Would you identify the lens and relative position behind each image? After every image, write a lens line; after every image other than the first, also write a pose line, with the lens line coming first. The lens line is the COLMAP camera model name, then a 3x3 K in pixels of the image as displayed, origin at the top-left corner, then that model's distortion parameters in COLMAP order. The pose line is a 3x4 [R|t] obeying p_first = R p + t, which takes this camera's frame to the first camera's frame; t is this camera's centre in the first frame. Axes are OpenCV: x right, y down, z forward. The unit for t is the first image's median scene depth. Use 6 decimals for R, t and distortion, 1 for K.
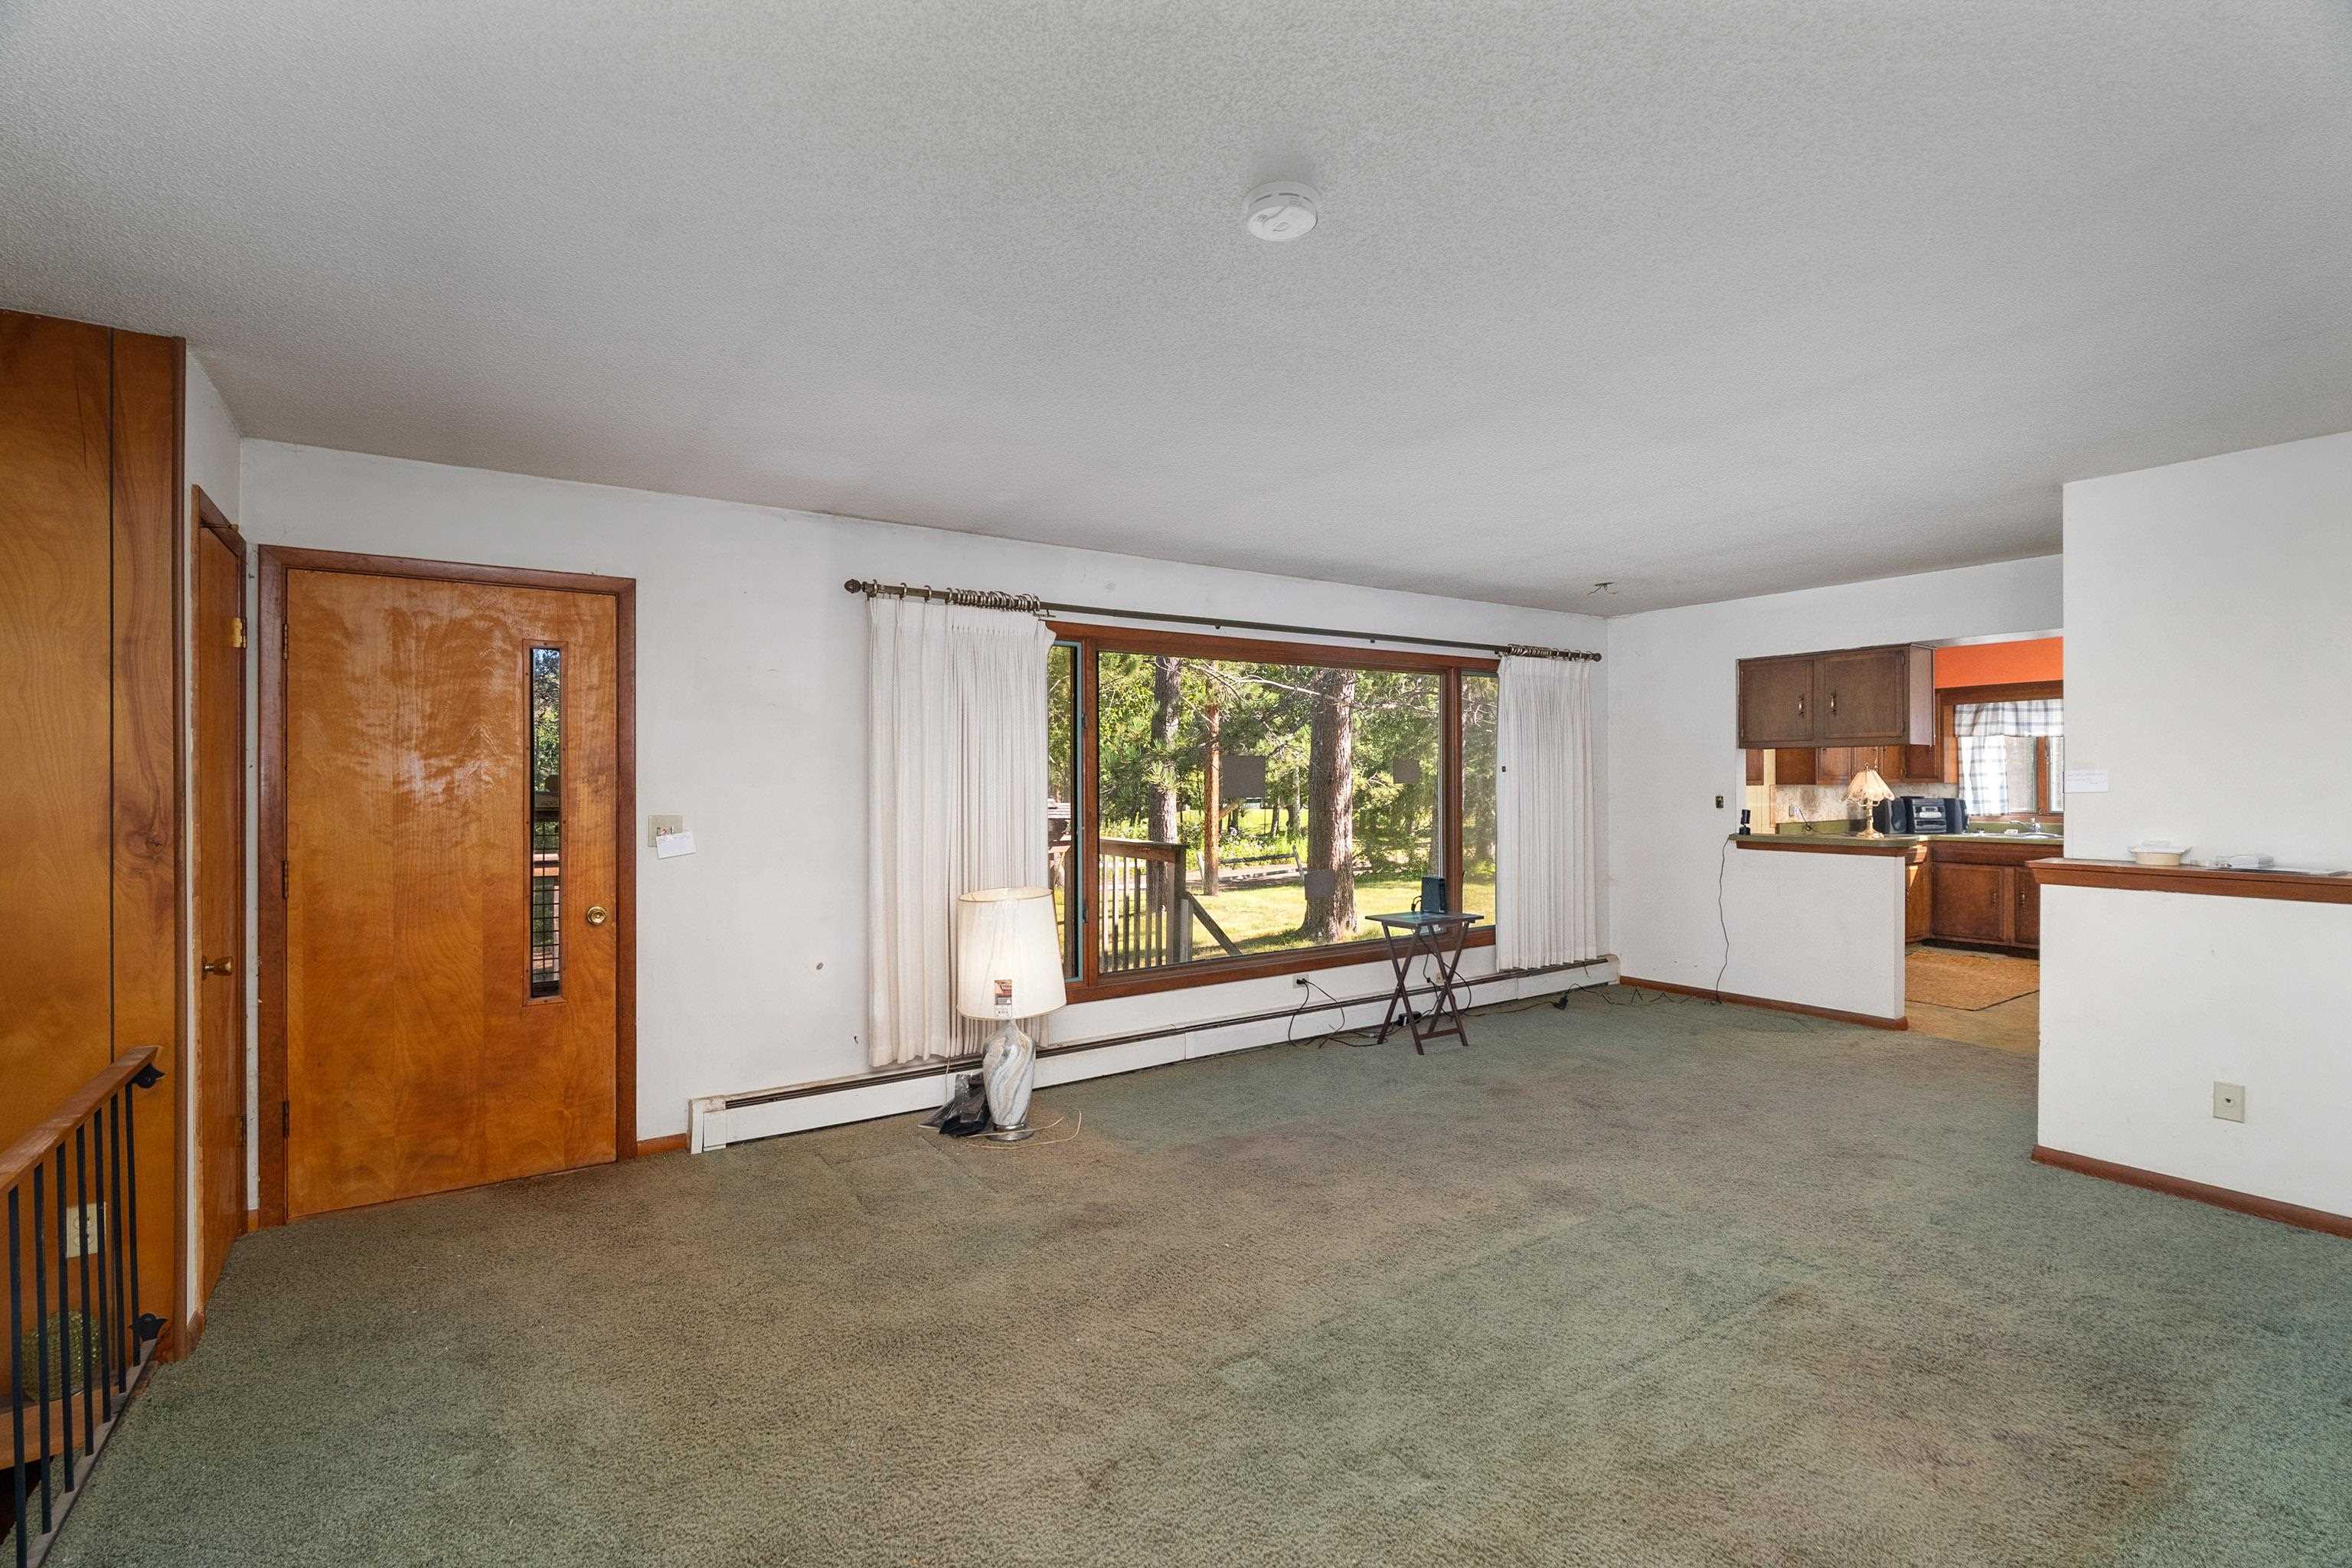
lens RADIAL K [[1089.5, 0, 1176.0], [0, 1089.5, 784.0], [0, 0, 1]] dist [-0.002407, -0.000105]
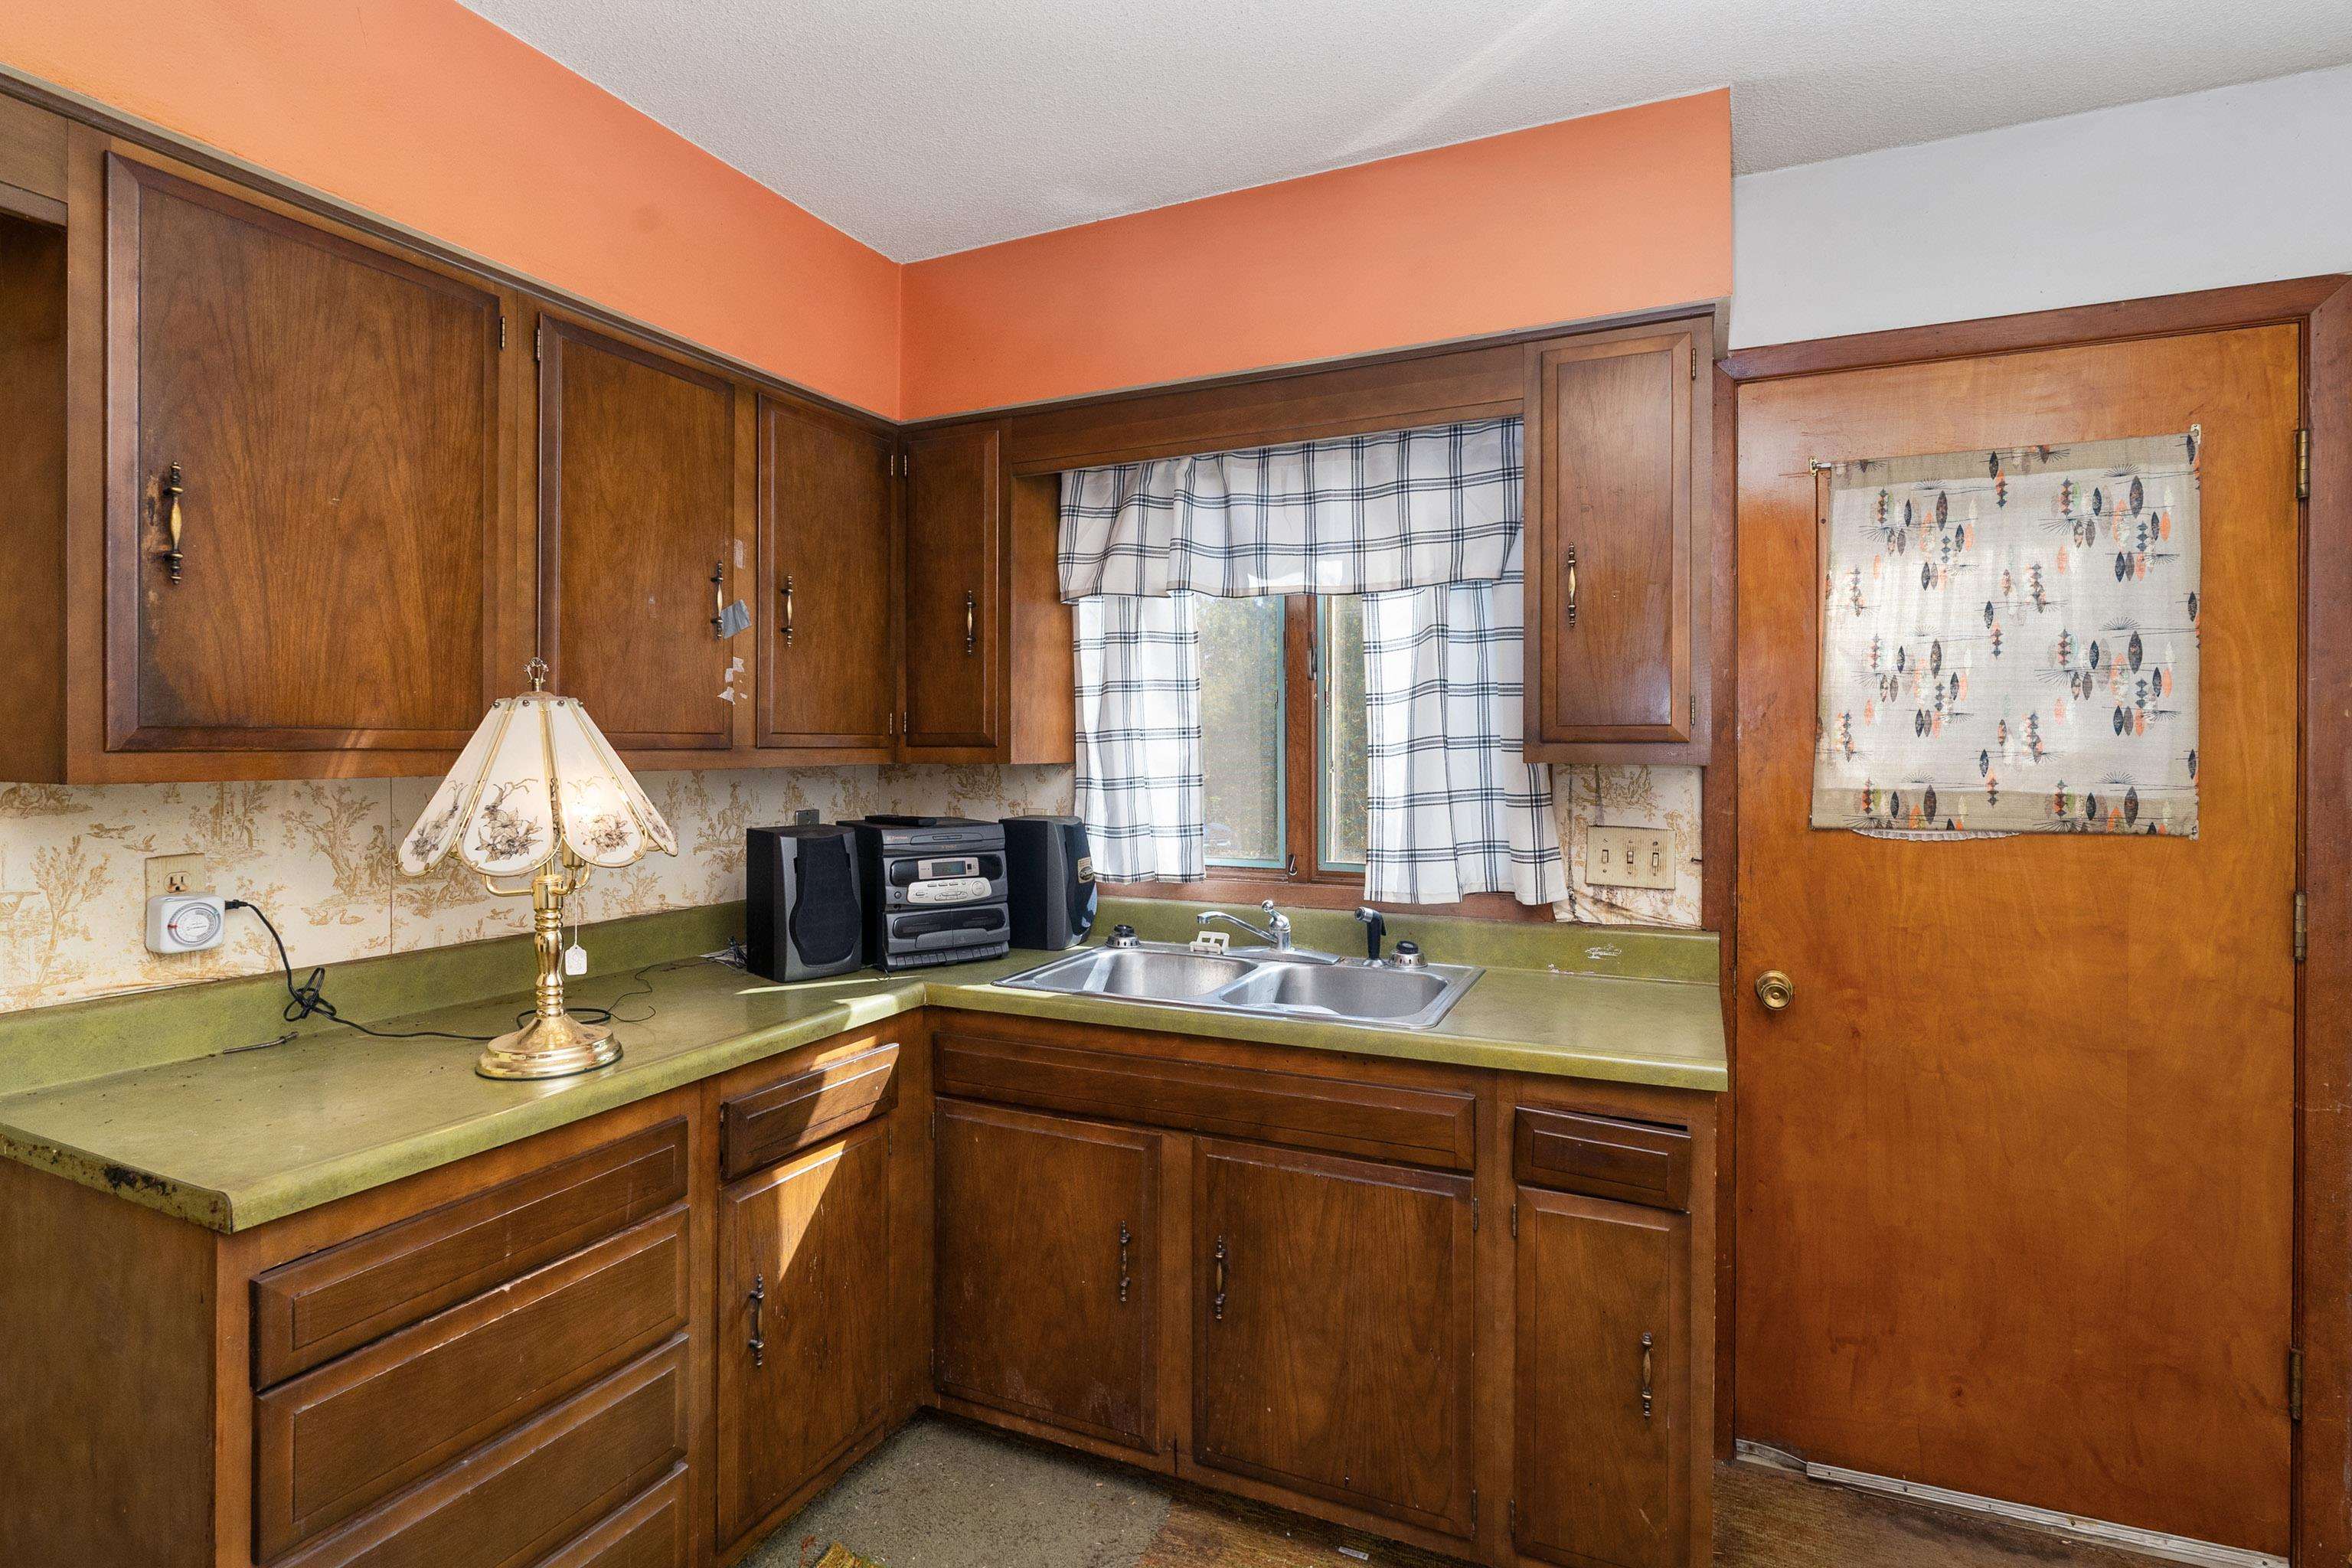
lens RADIAL K [[1151.6, 0, 1182.6], [0, 1151.6, 744.4], [0, 0, 1]] dist [-0.003430, 0.002150]
pose [[0.859771, 0.007768, 0.510620, 0.794821], [-0.003424, 0.999950, -0.009447, -0.004483], [-0.510668, 0.006374, 0.859755, 0.976722]]
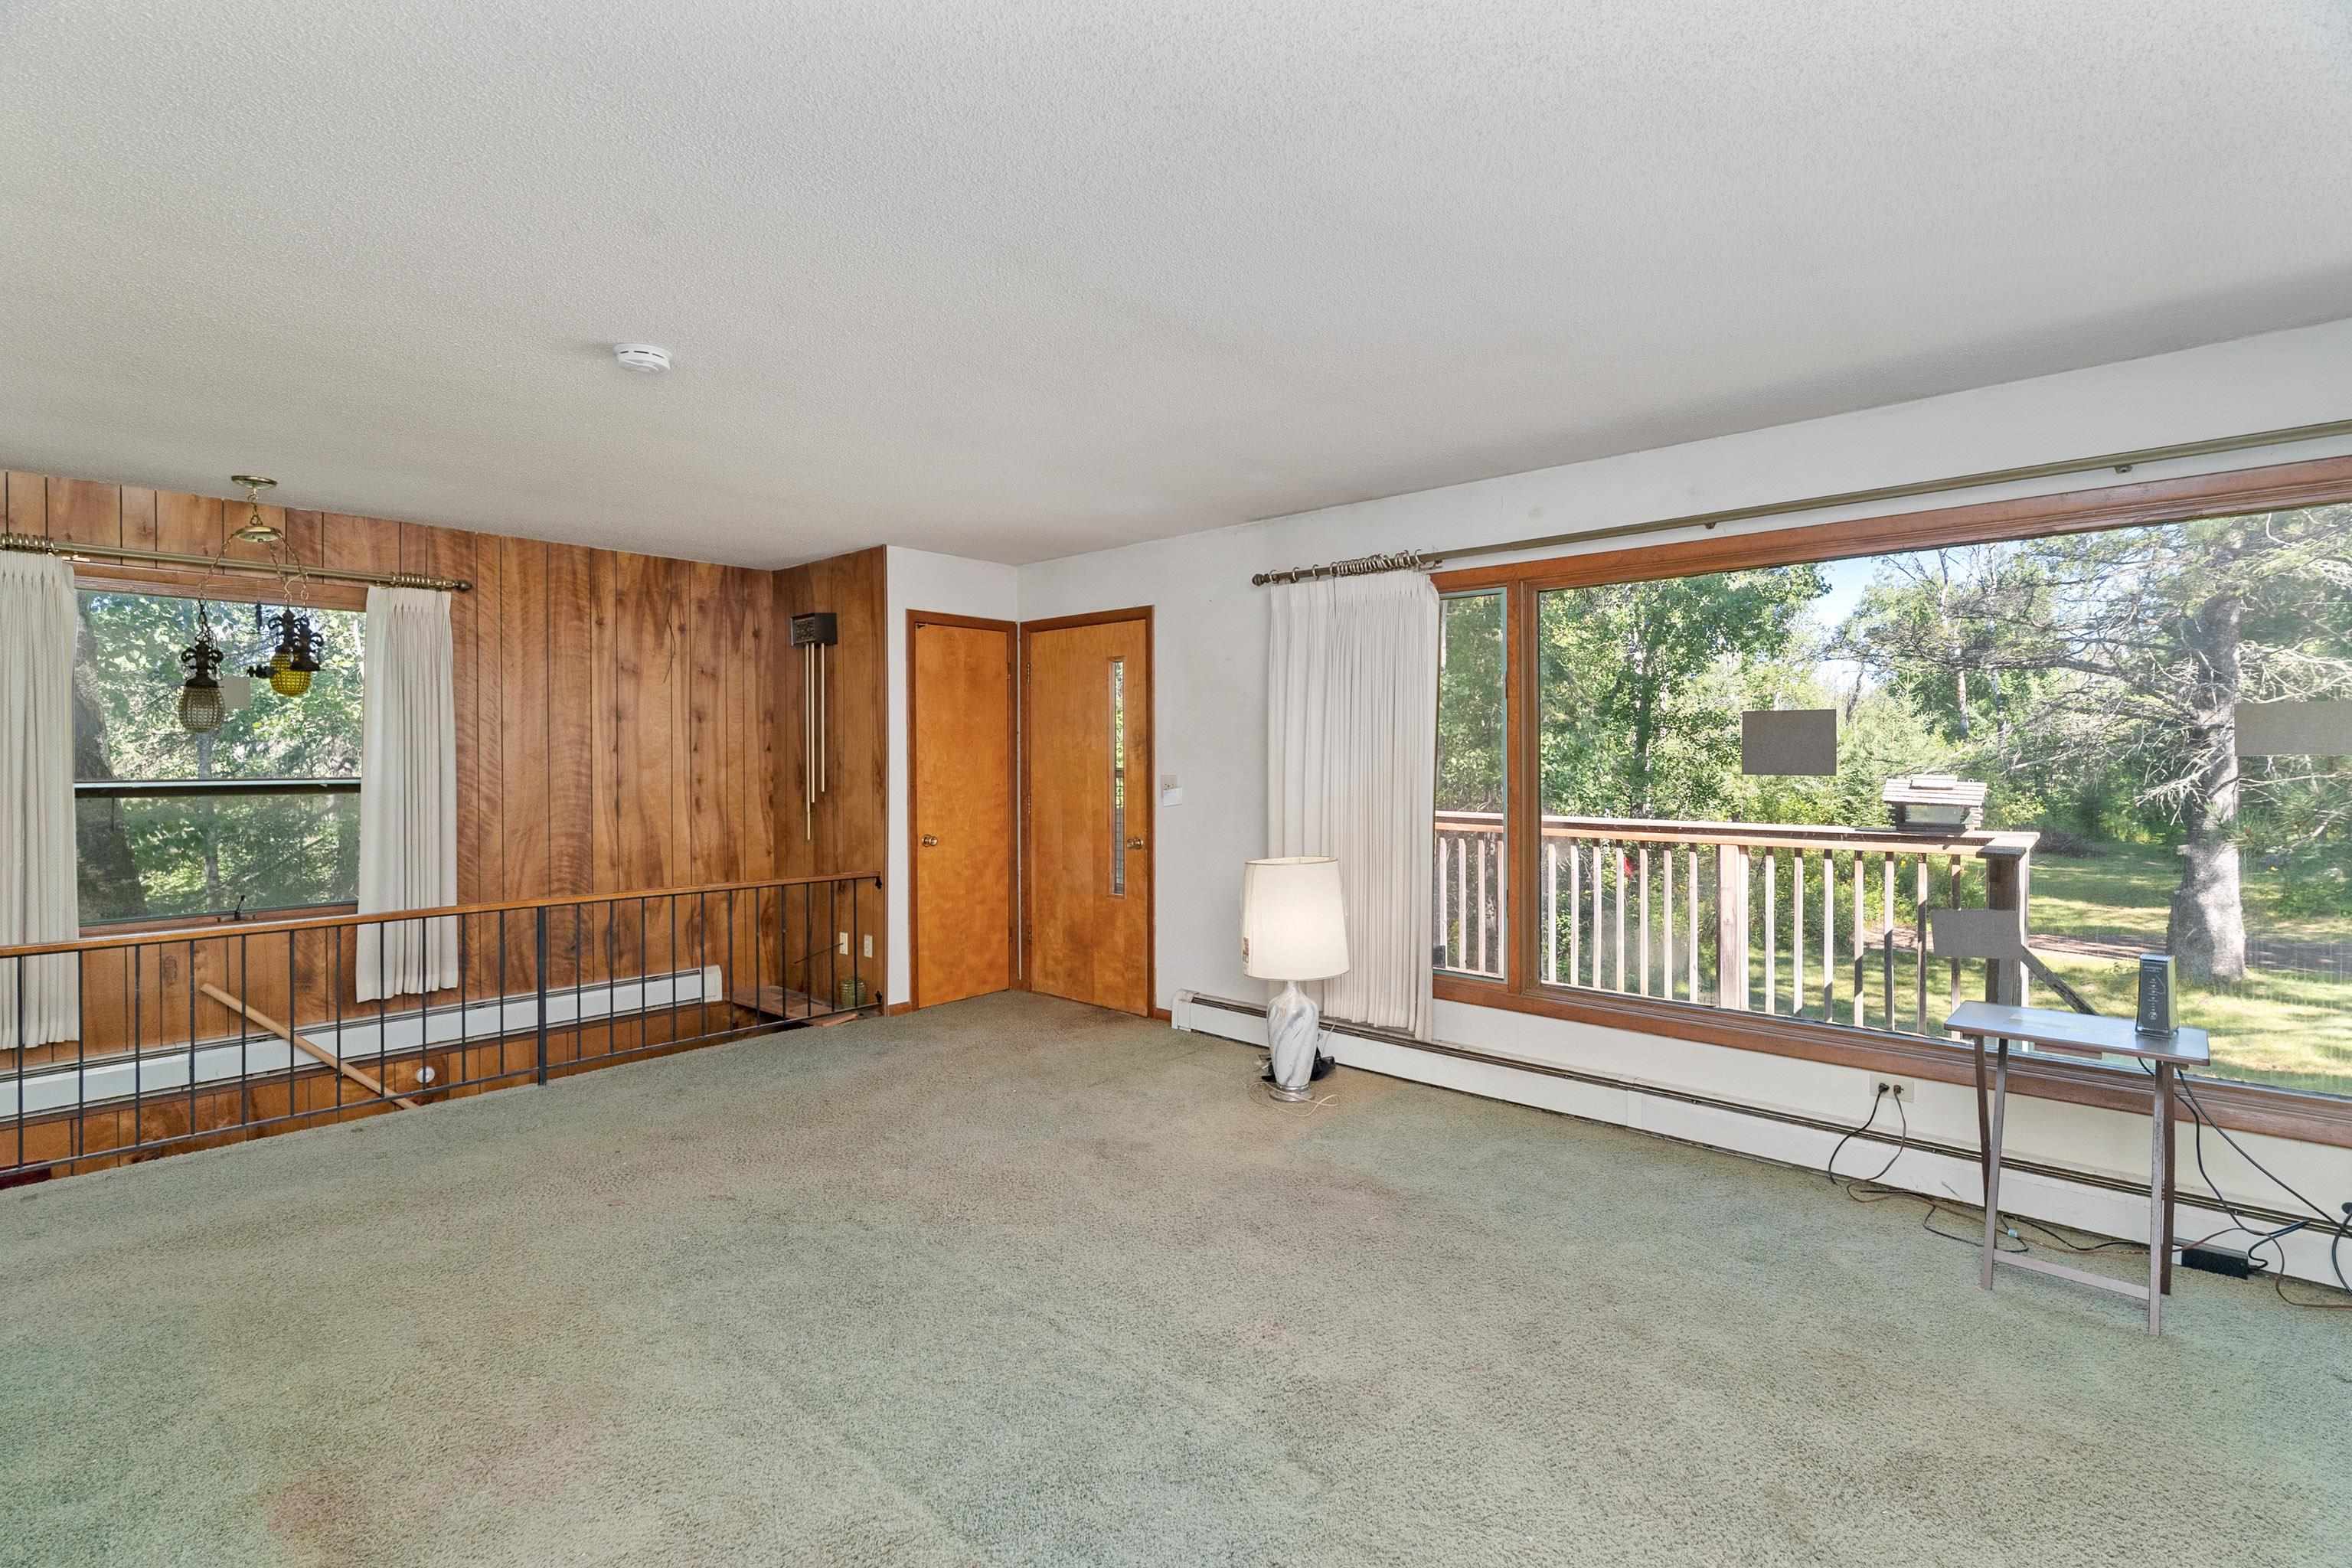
lens RADIAL K [[1087.7, 0, 1174.3], [0, 1087.7, 768.0], [0, 0, 1]] dist [0.000367, -0.000050]
pose [[0.225565, 0.014316, -0.974123, 0.535431], [-0.004494, 0.999897, 0.013654, 0.000721], [0.974218, 0.001298, 0.225606, 0.435523]]
